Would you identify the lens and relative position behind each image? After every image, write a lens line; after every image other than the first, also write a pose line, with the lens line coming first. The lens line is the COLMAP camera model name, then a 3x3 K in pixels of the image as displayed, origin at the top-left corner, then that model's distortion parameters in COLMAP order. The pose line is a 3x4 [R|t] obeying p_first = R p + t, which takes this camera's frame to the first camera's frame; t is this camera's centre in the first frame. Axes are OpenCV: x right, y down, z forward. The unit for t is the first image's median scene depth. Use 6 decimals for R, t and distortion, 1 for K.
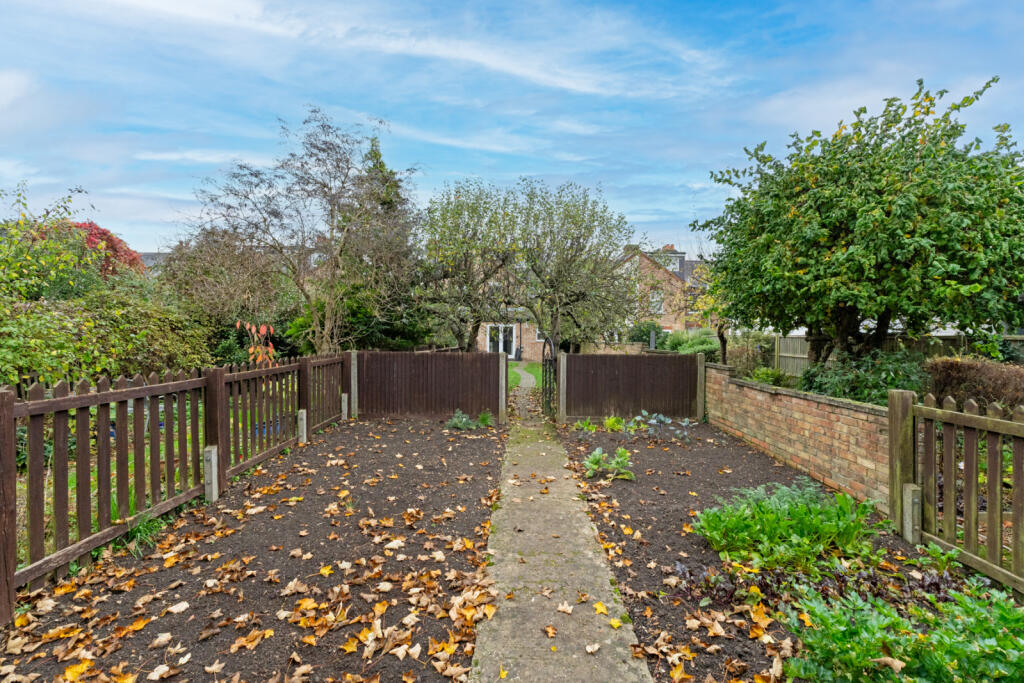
lens RADIAL K [[438.8, 0, 512.3], [0, 438.8, 340.6], [0, 0, 1]] dist [-0.000401, -0.000028]
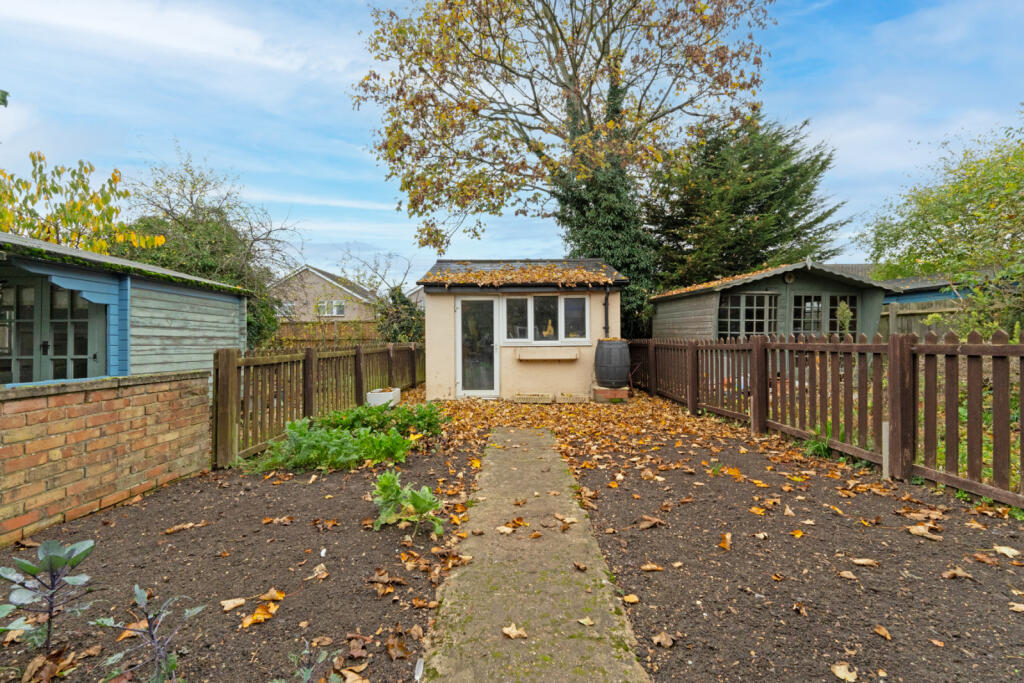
lens RADIAL K [[438.8, 0, 511.9], [0, 438.8, 339.1], [0, 0, 1]] dist [-0.000401, -0.000028]
pose [[-0.999853, -0.005496, -0.016214, 0.097366], [-0.005534, 0.999982, 0.002287, 0.061580], [0.016202, 0.002376, -0.999866, 1.682051]]
